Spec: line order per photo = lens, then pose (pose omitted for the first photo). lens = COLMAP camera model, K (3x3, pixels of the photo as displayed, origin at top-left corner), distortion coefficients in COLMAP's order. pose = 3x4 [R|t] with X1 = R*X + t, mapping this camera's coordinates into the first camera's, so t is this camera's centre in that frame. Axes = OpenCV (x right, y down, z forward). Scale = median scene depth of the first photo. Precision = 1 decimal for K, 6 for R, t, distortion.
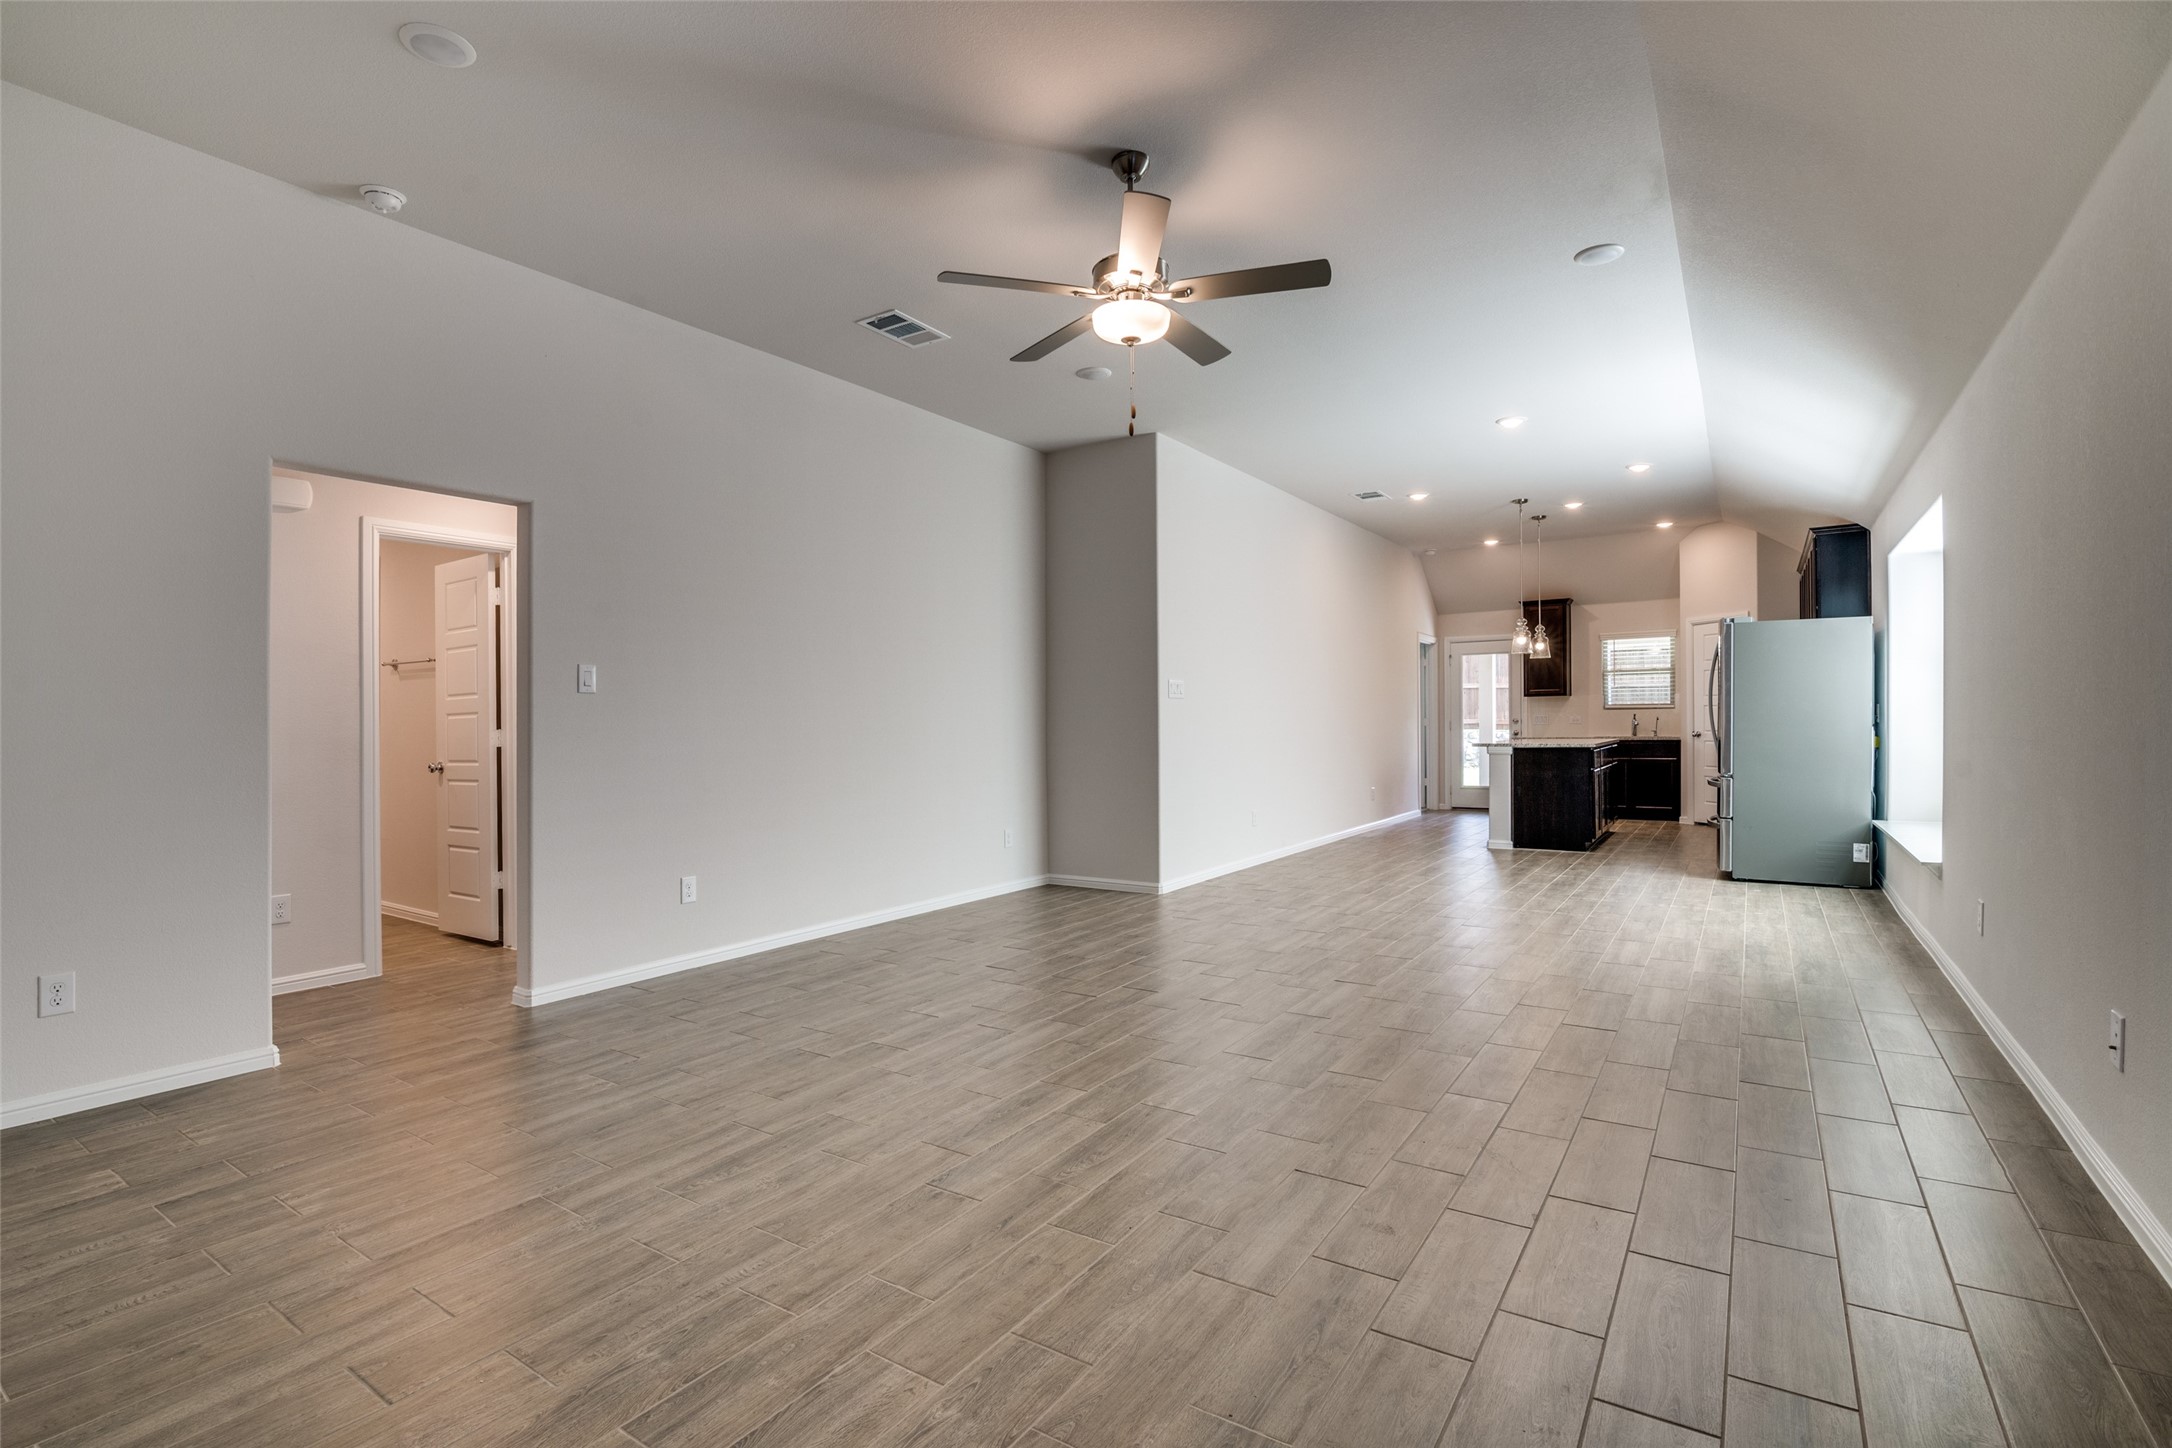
lens RADIAL K [[1004.6, 0, 1072.2], [0, 1004.6, 729.7], [0, 0, 1]] dist [-0.022054, 0.000237]
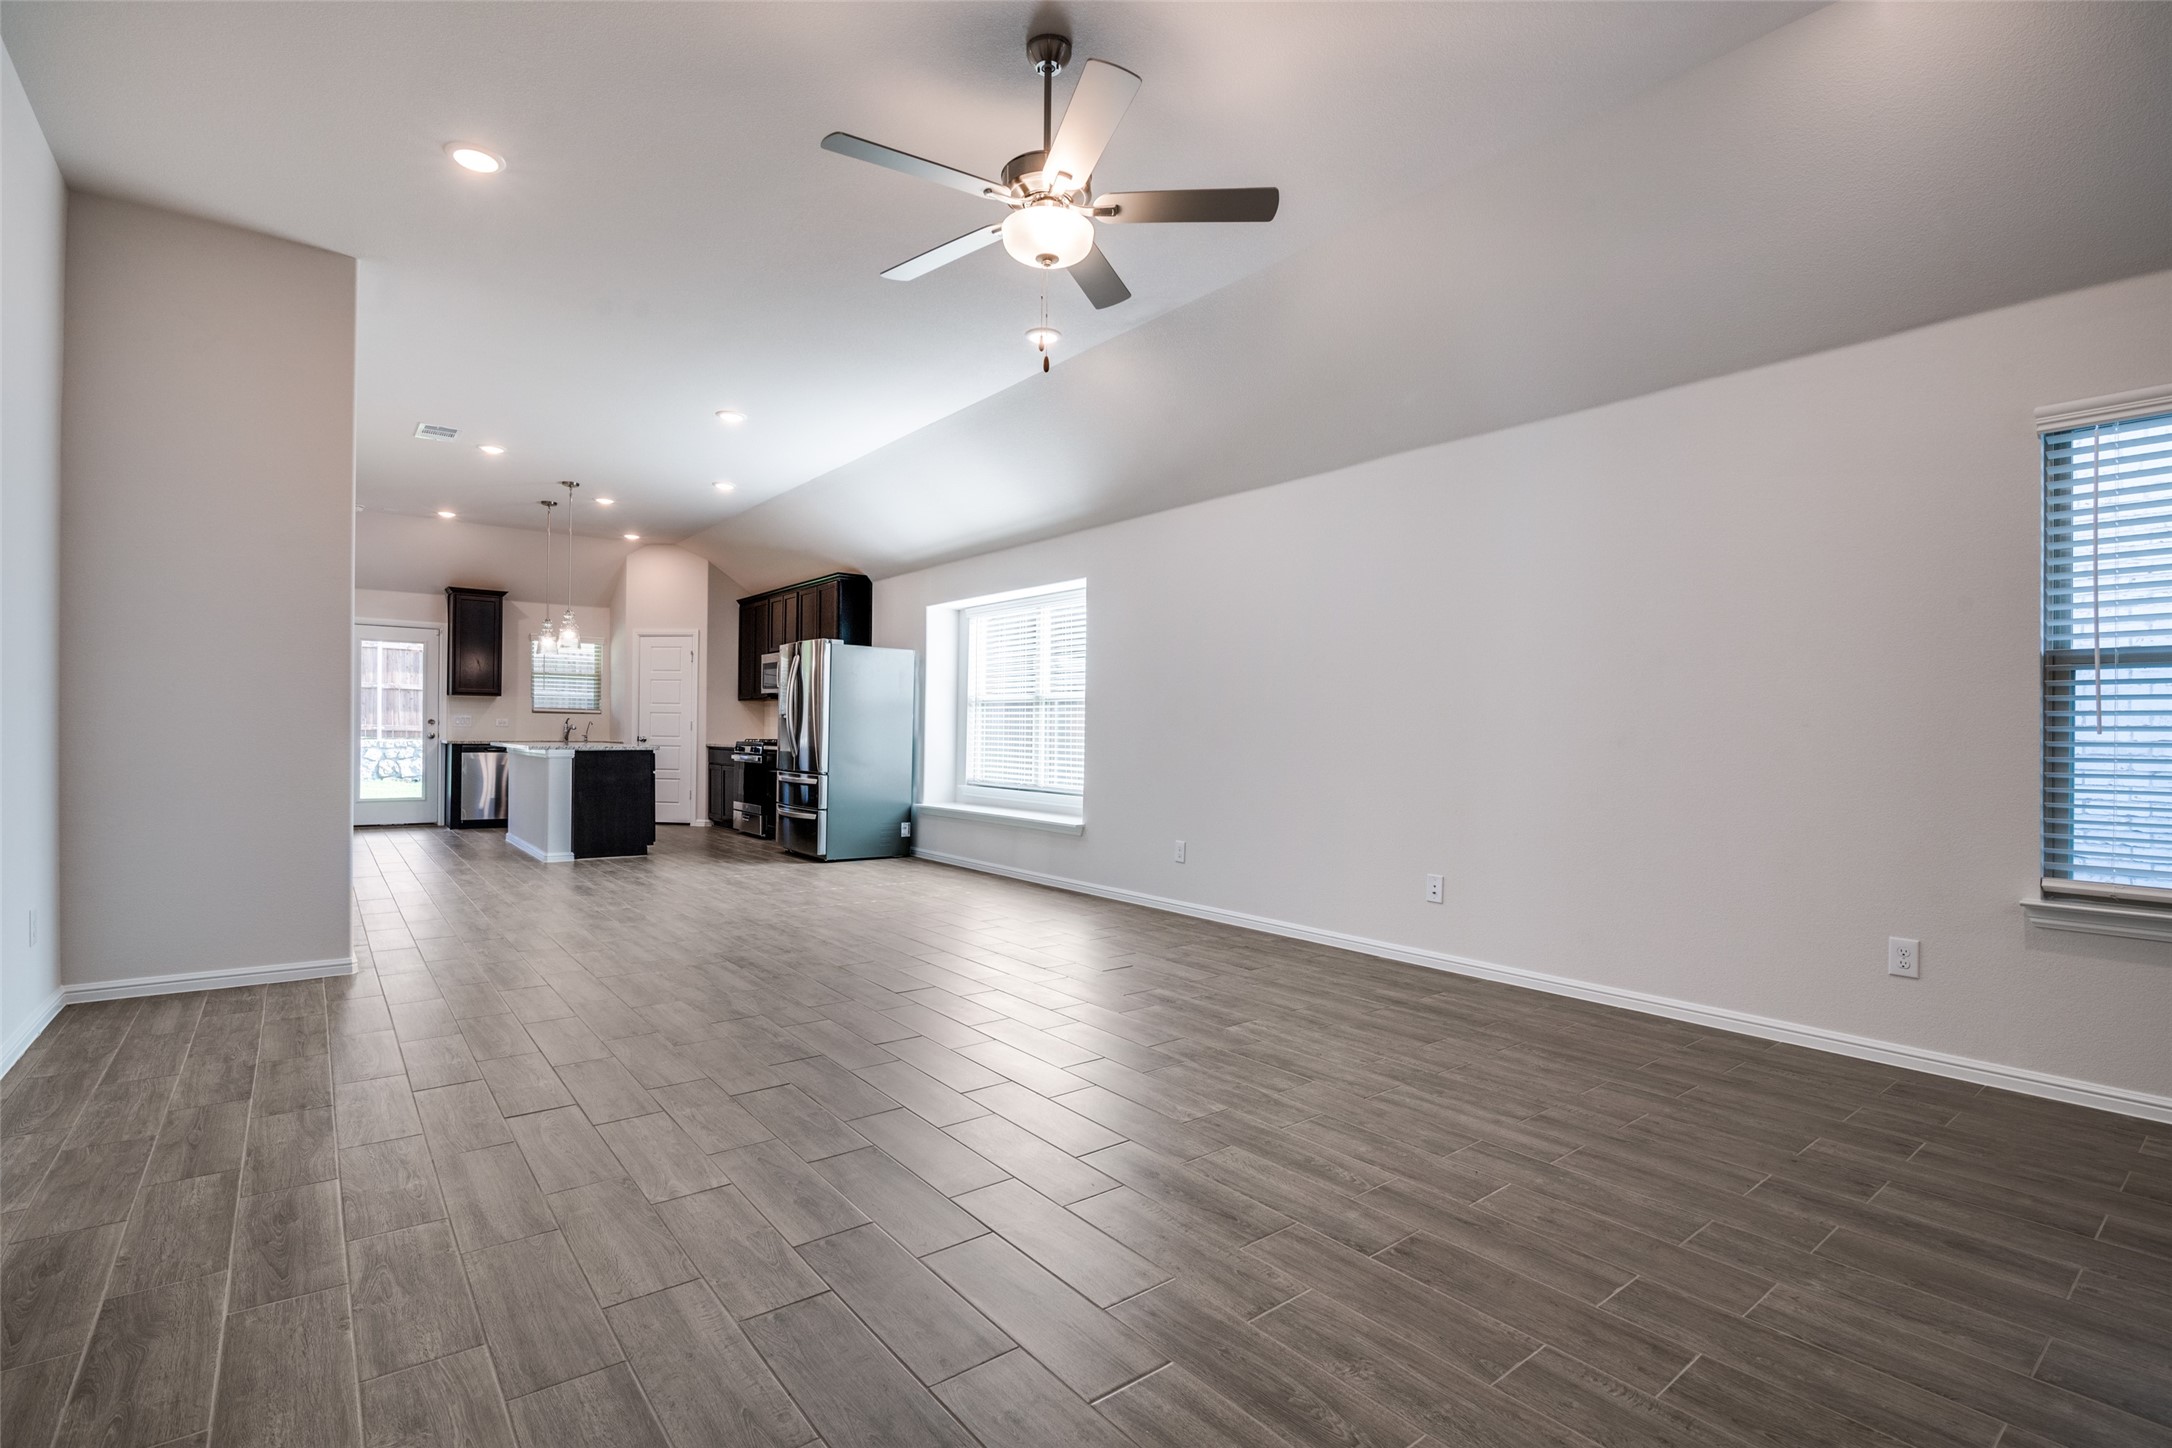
lens RADIAL K [[1004.6, 0, 1068.3], [0, 1004.6, 743.3], [0, 0, 1]] dist [-0.022054, 0.000237]
pose [[0.314275, 0.007435, 0.949303, -0.393548], [-0.011147, 0.999929, -0.004141, 0.013636], [-0.949267, -0.009281, 0.314335, 0.380976]]
